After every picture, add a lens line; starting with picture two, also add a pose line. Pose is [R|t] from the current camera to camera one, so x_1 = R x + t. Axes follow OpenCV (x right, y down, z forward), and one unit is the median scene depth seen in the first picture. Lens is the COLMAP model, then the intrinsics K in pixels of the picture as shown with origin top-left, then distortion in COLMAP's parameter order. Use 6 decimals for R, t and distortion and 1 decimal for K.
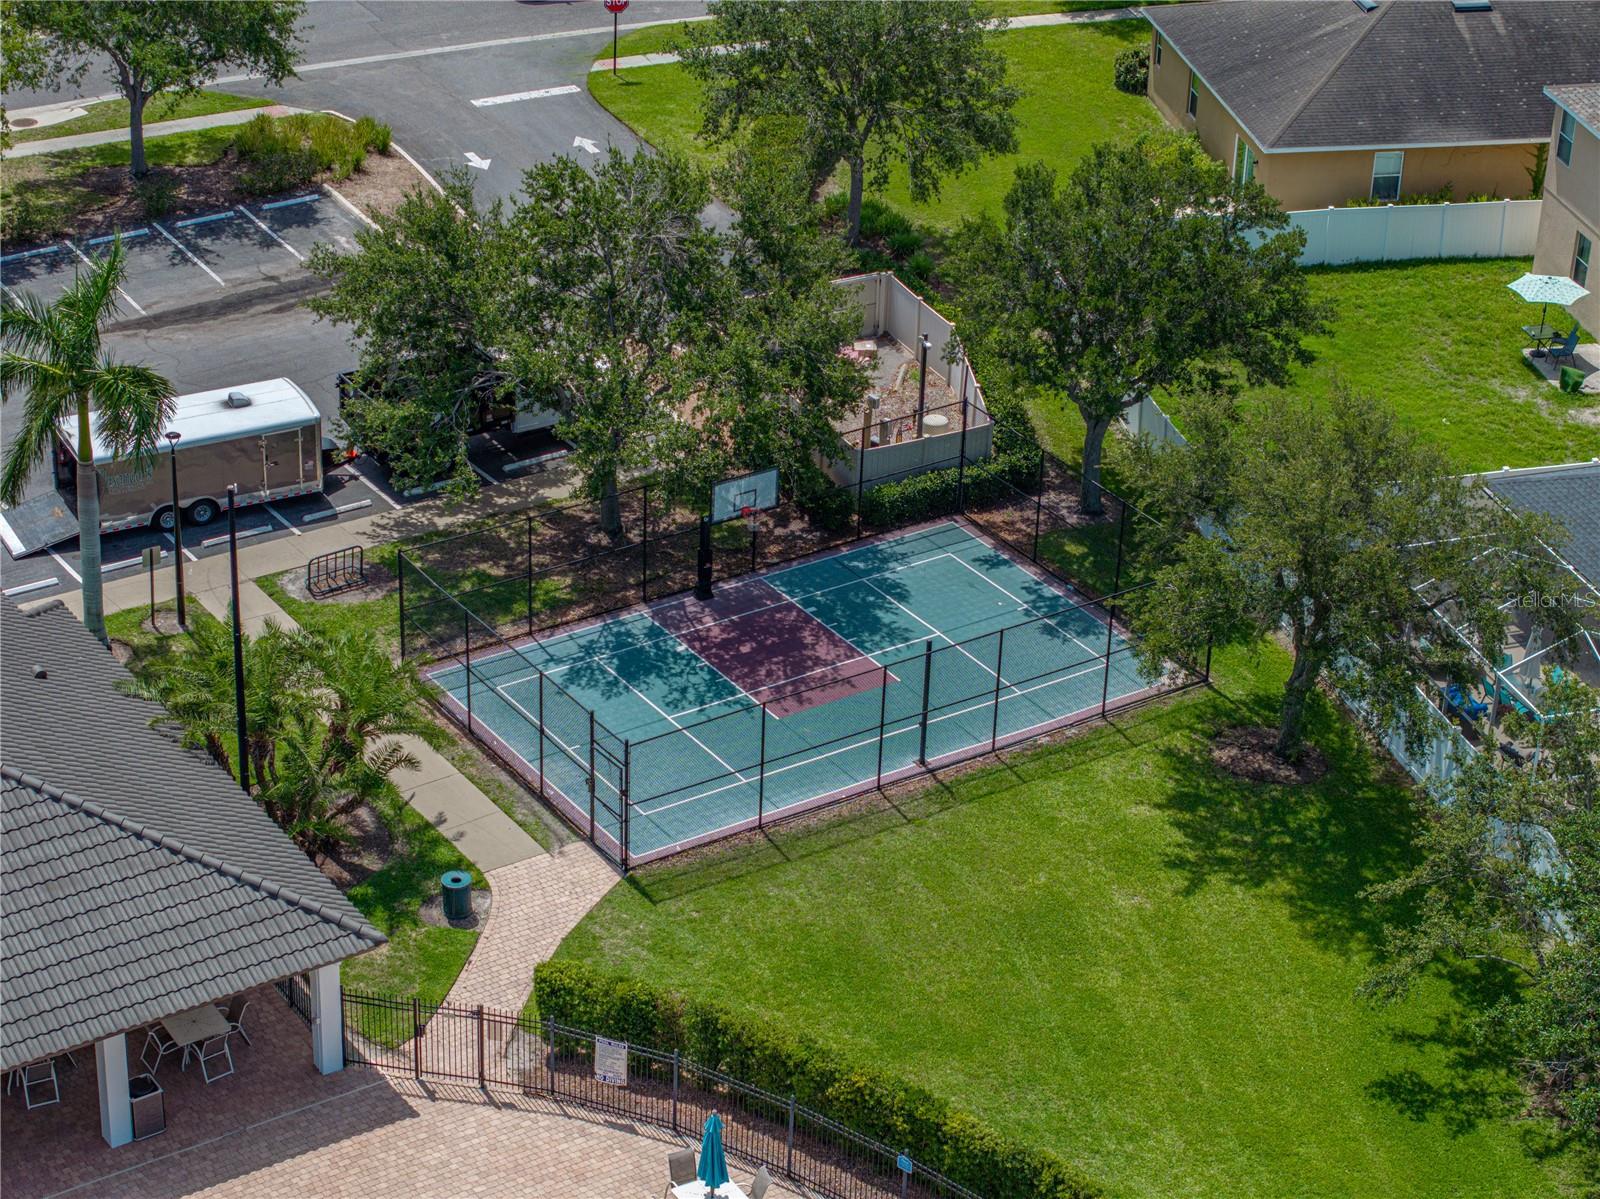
lens RADIAL K [[3216.8, 0, 800.0], [0, 3216.8, 599.5], [0, 0, 1]] dist [-0.245006, 1.447048]
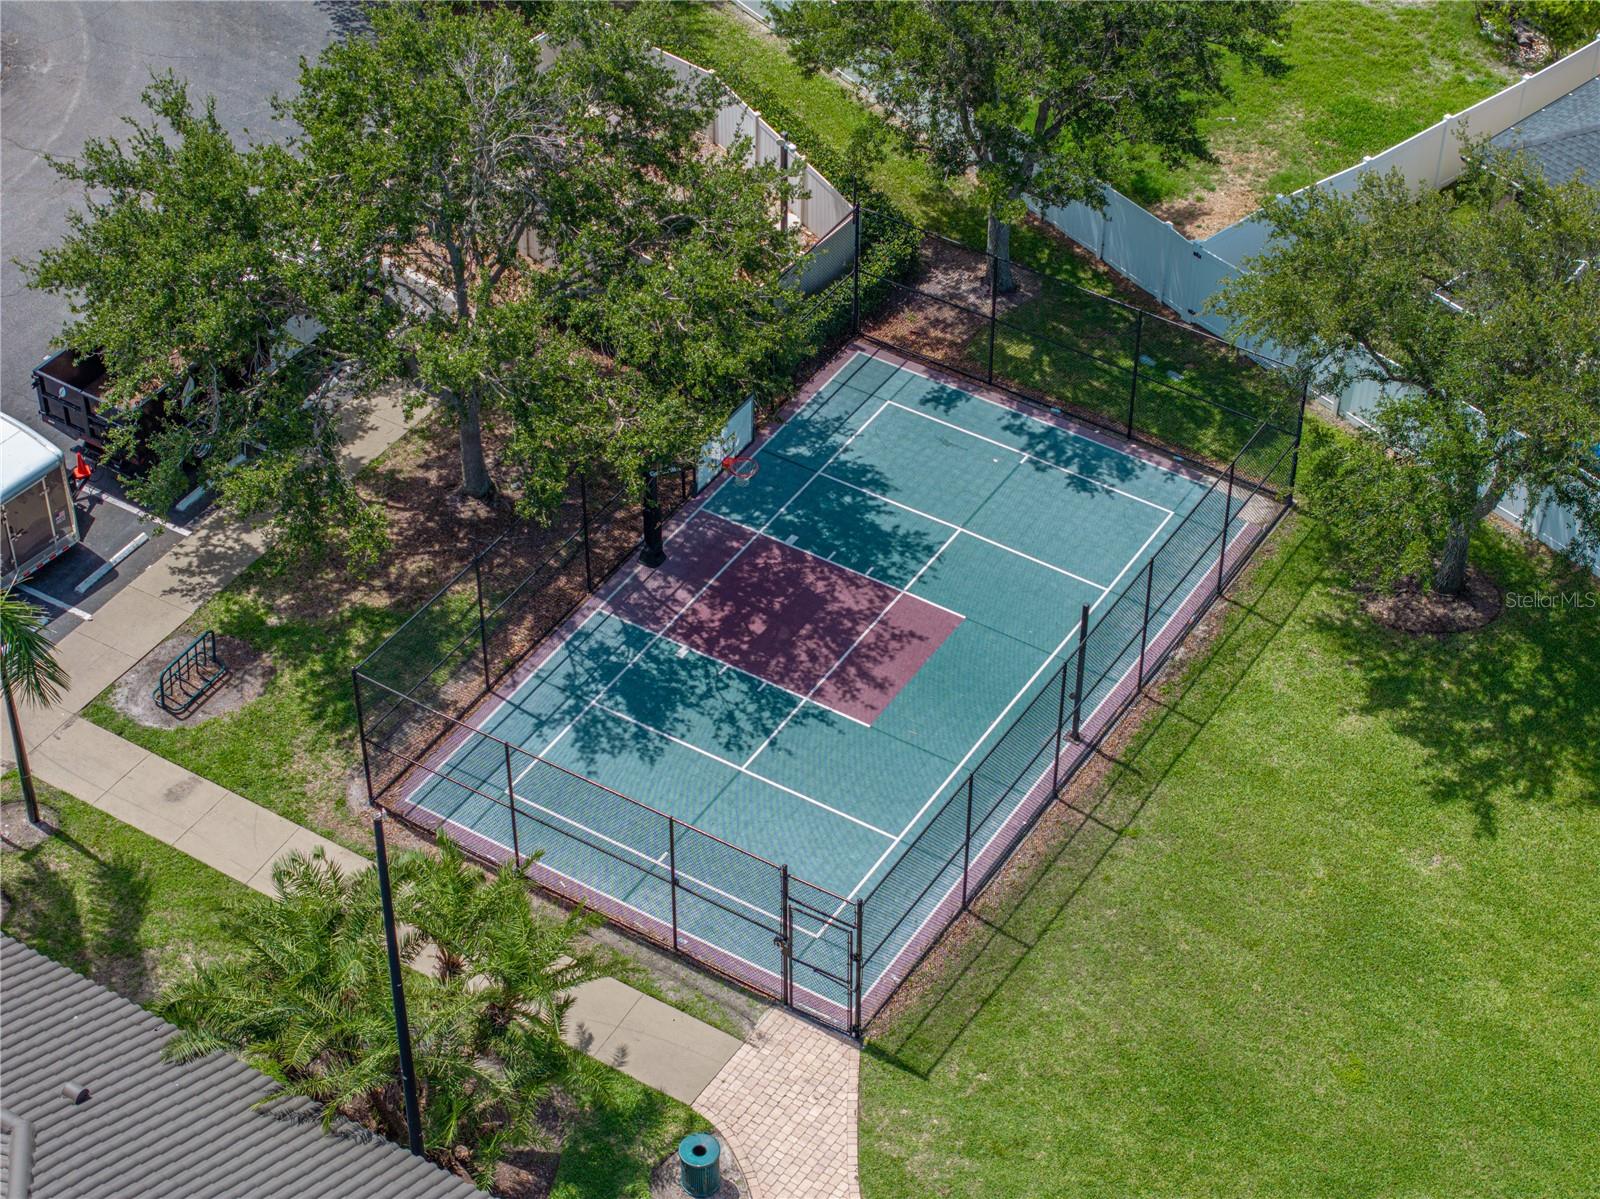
lens RADIAL K [[3069.6, 0, 800.0], [0, 3069.6, 599.5], [0, 0, 1]] dist [-0.155592, 0.294452]
pose [[0.917927, -0.288573, 0.272278, -0.204371], [0.219217, 0.940901, 0.258167, -0.177347], [-0.330686, -0.177291, 0.926938, 0.305670]]
